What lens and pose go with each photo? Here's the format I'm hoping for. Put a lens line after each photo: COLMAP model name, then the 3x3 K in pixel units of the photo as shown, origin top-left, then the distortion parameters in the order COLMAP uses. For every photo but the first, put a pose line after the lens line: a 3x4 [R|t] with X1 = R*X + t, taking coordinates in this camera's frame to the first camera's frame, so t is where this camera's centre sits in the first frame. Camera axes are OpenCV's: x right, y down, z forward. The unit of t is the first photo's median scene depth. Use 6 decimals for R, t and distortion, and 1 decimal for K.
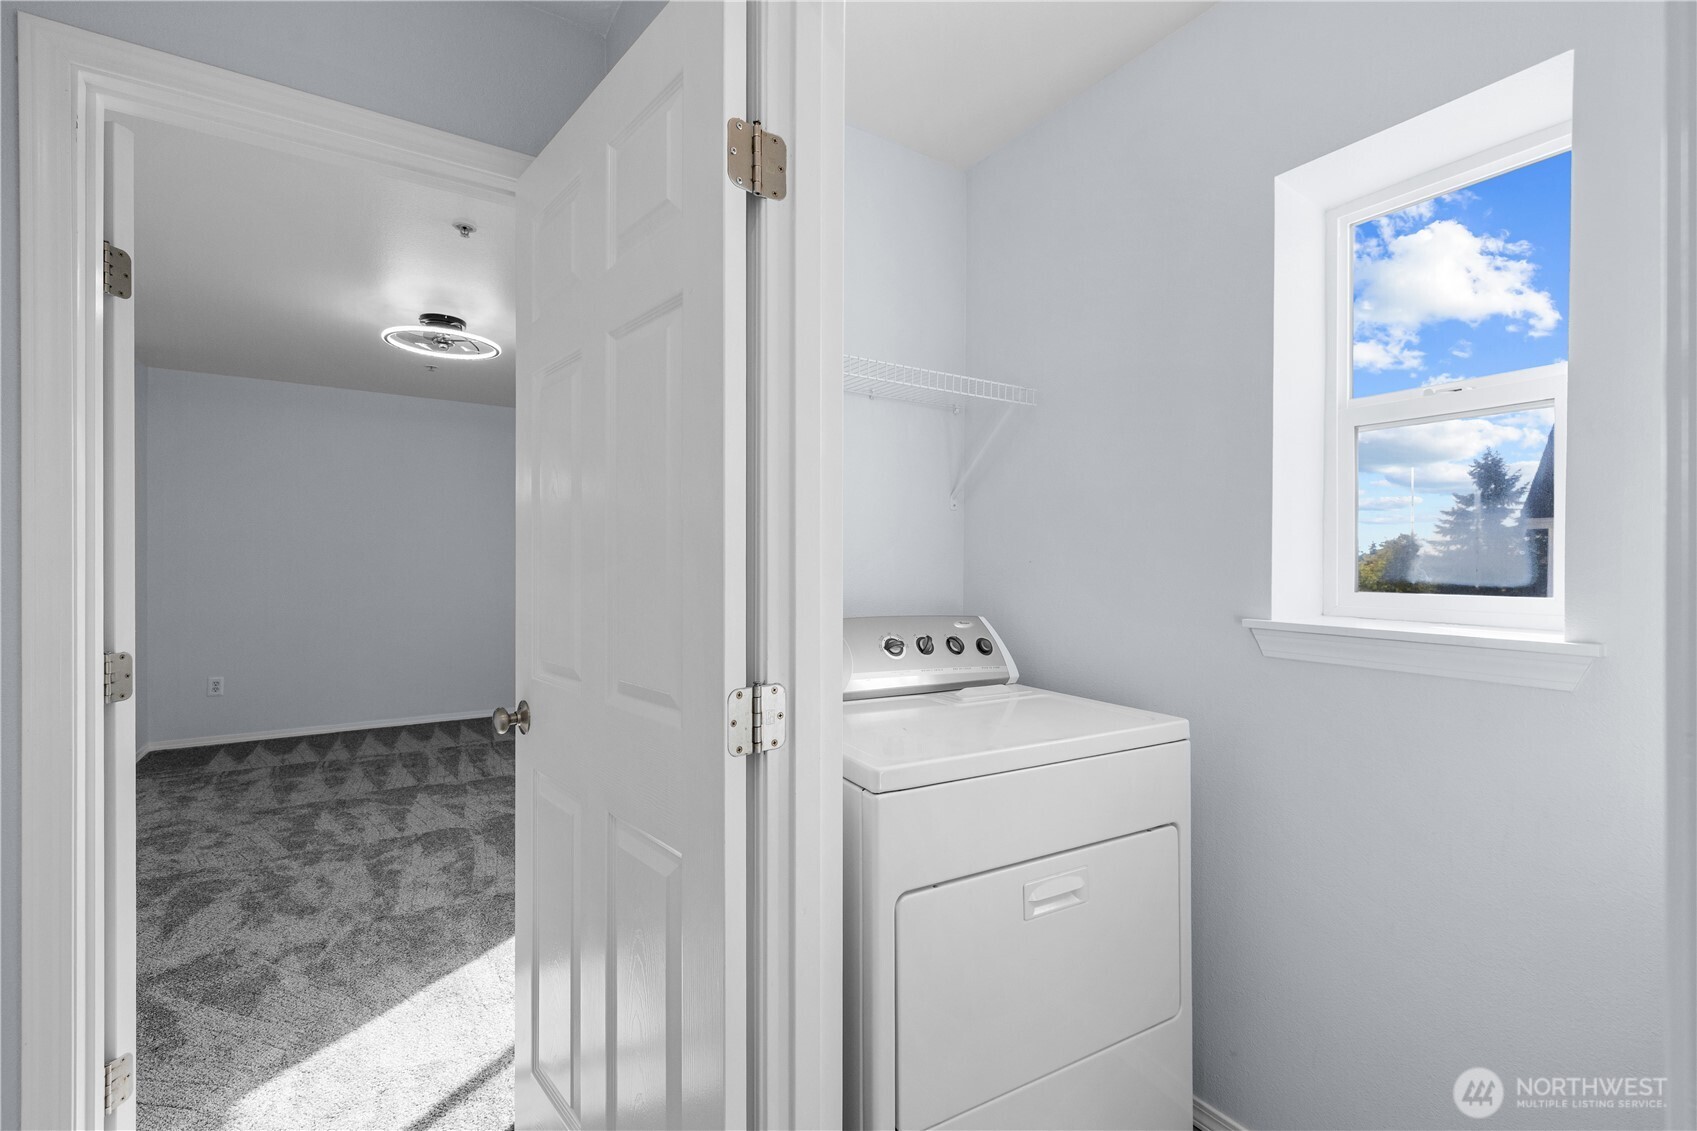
lens RADIAL K [[736.4, 0, 846.4], [0, 736.4, 568.2], [0, 0, 1]] dist [0.001120, 0.000073]
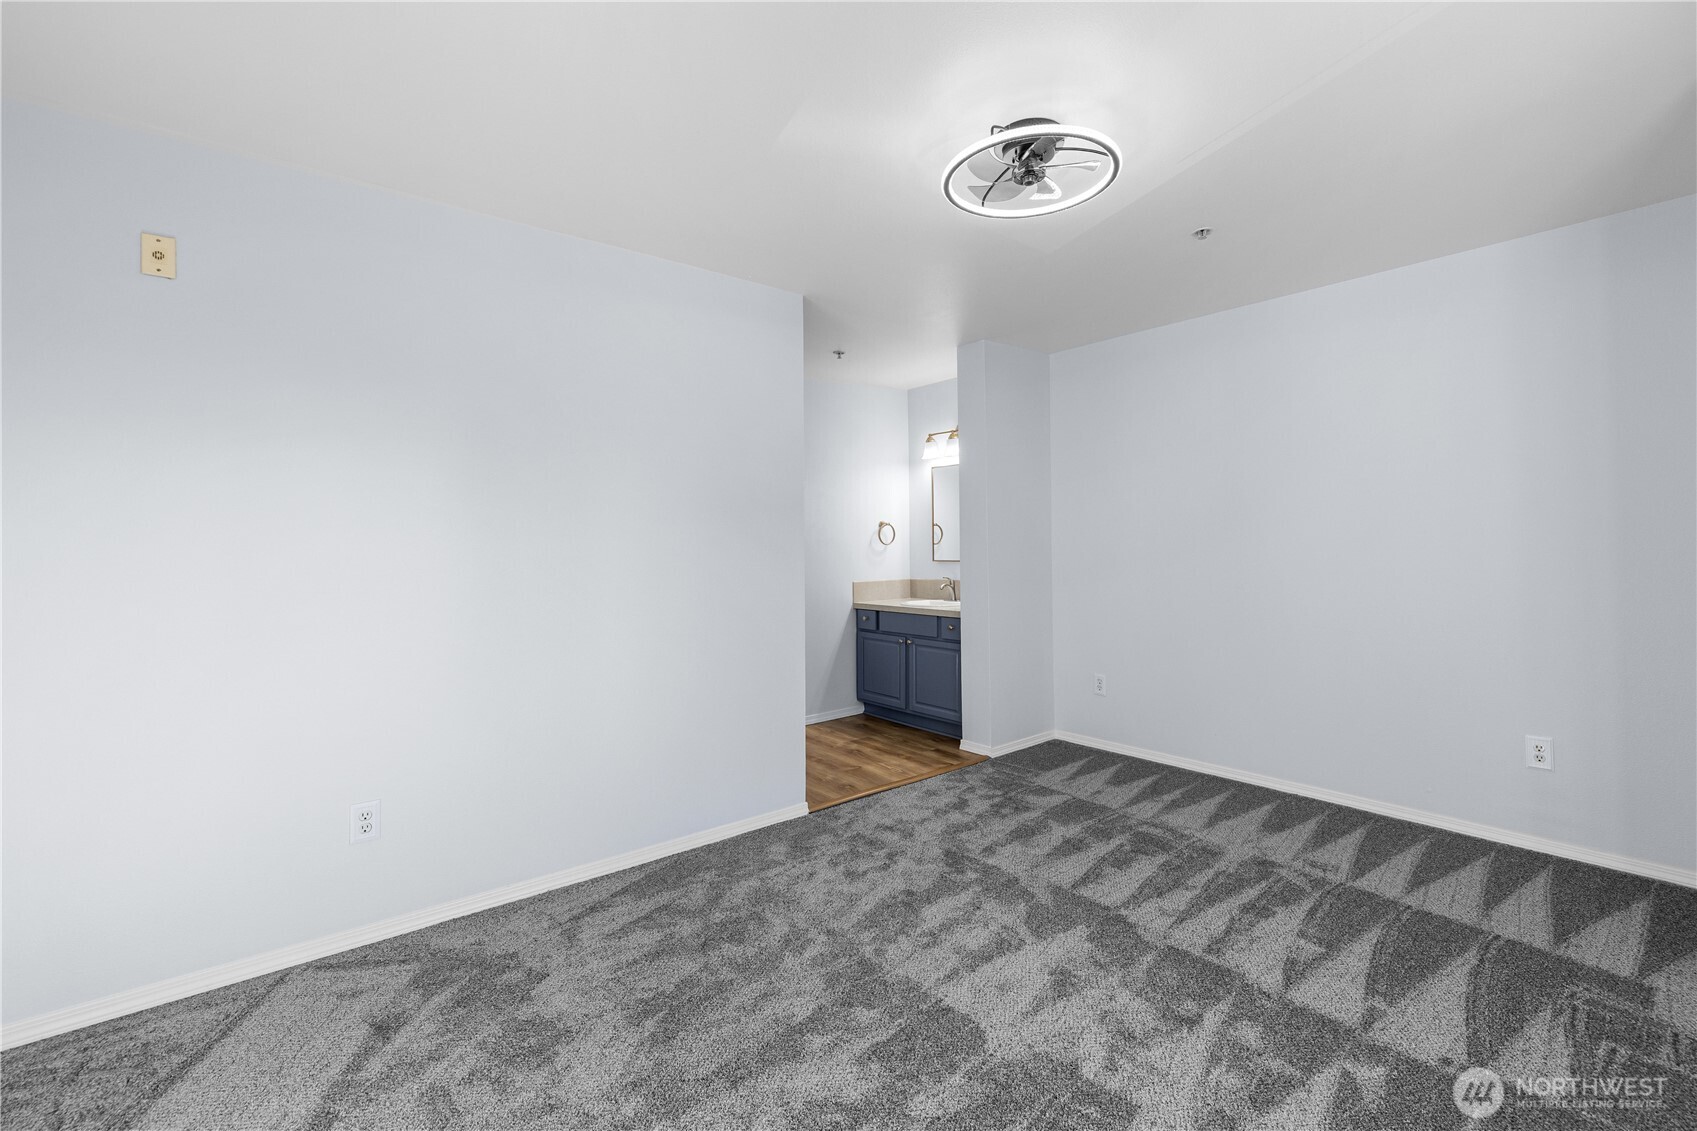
lens RADIAL K [[736.4, 0, 847.1], [0, 736.4, 557.5], [0, 0, 1]] dist [0.001120, 0.000073]
pose [[0.120284, 0.002946, -0.992735, -0.007453], [0.003209, 0.999989, 0.003356, 0.003020], [0.992734, -0.003590, 0.120273, 0.810638]]
